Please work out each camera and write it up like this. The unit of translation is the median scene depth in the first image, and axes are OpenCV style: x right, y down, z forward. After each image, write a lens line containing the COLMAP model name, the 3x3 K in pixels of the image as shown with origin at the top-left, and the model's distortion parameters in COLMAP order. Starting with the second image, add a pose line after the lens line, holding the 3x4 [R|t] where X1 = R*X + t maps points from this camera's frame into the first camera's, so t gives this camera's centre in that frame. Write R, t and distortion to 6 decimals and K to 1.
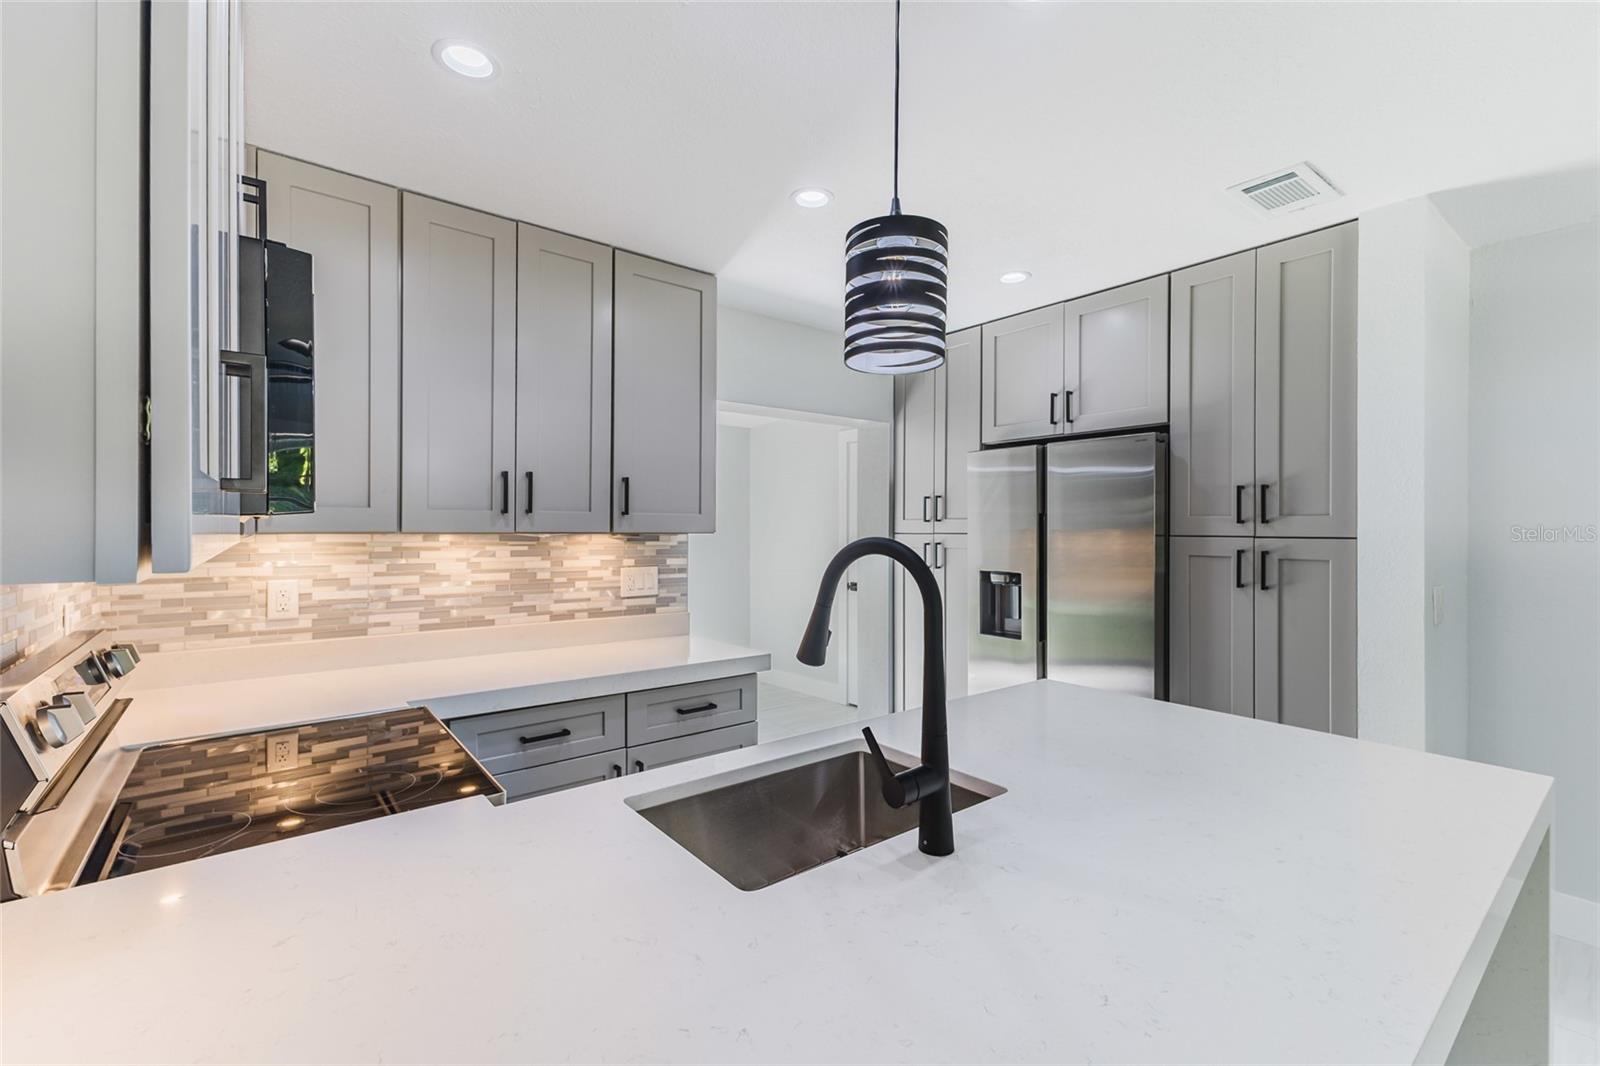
lens RADIAL K [[687.4, 0, 800.0], [0, 687.4, 526.7], [0, 0, 1]] dist [0.008945, -0.001240]
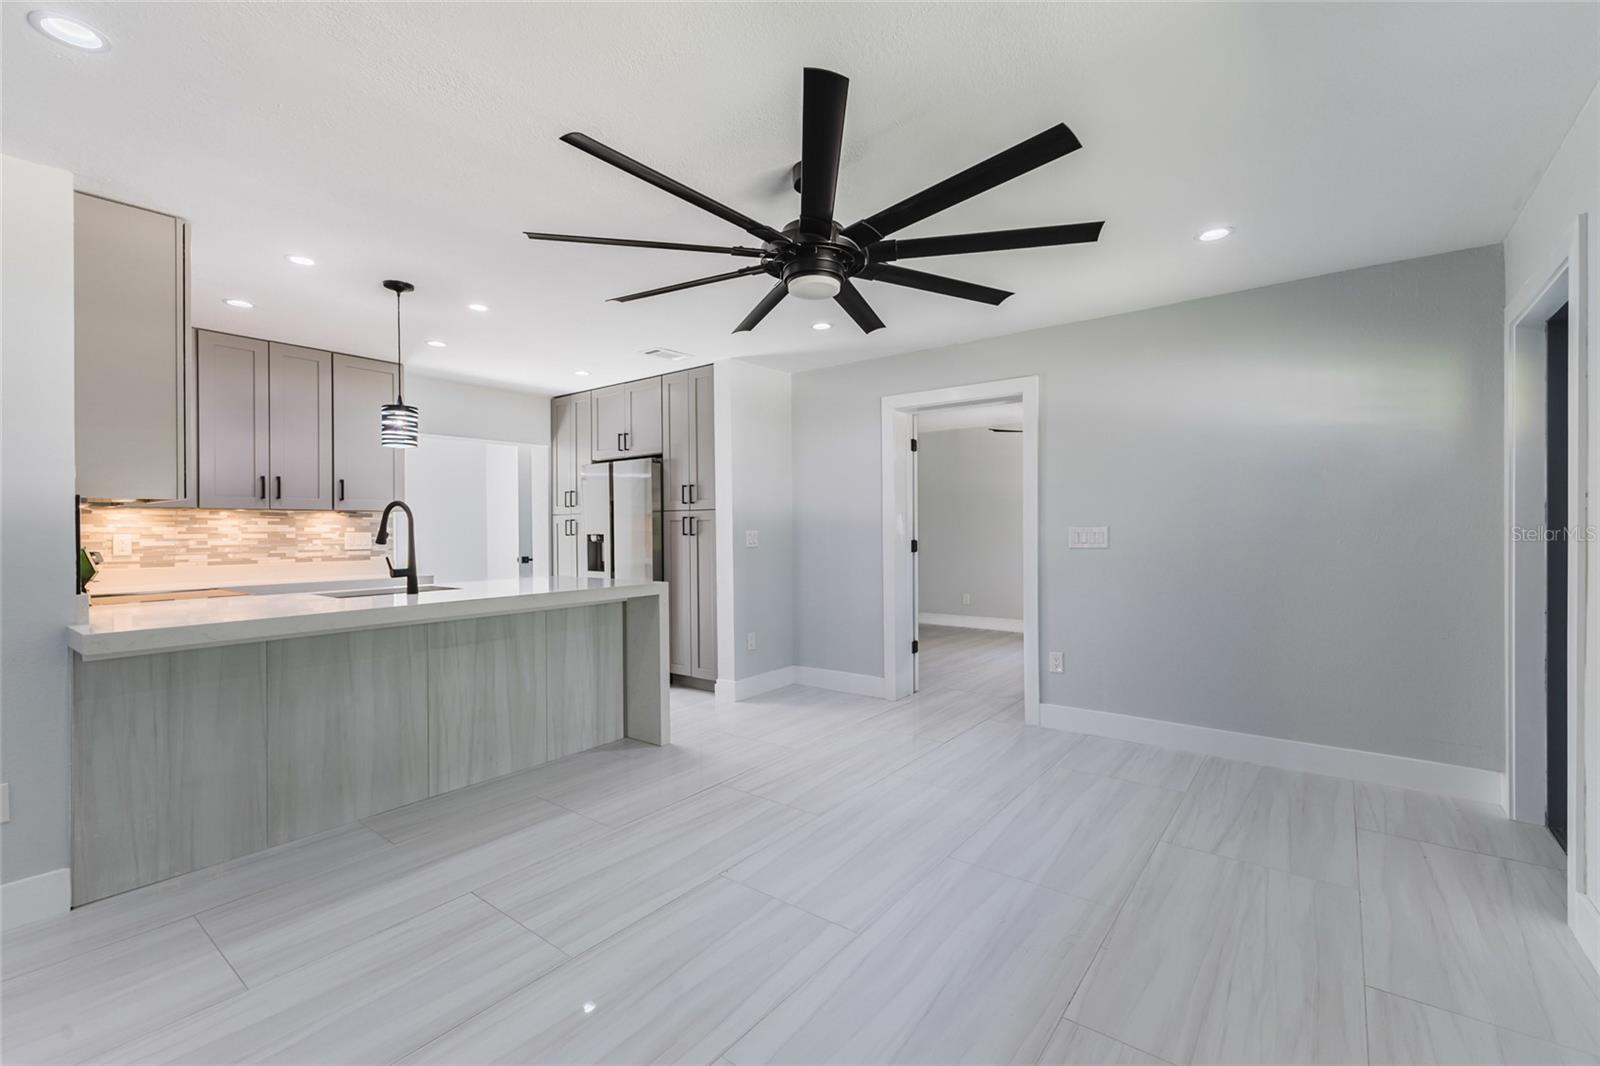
lens RADIAL K [[687.4, 0, 805.1], [0, 687.4, 527.9], [0, 0, 1]] dist [0.008945, -0.001240]
pose [[0.969293, -0.011901, 0.245621, 0.472858], [0.011600, 0.999929, 0.002672, 0.063700], [-0.245636, 0.000259, 0.969362, -1.039687]]
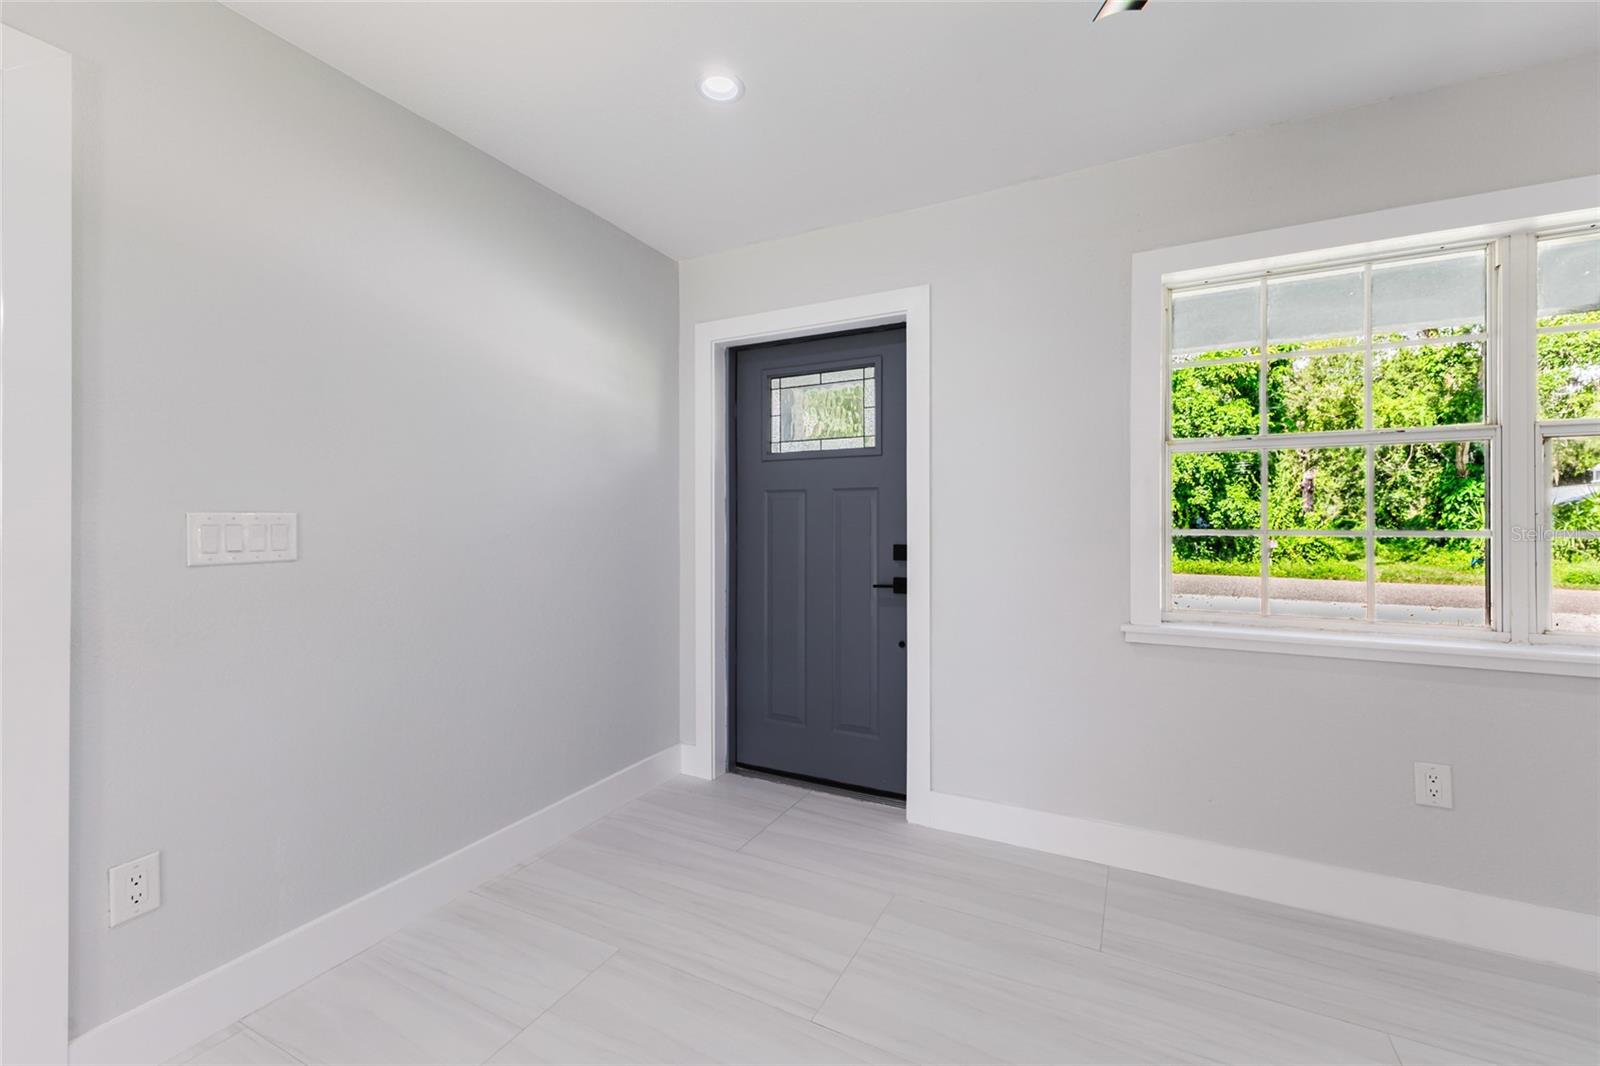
lens RADIAL K [[654.7, 0, 804.6], [0, 654.7, 517.9], [0, 0, 1]] dist [0.019588, -0.000125]
pose [[-0.416041, 0.006893, 0.909320, 0.685235], [0.001272, 0.999975, -0.006998, 0.083654], [-0.909345, -0.001755, -0.416039, 0.090409]]
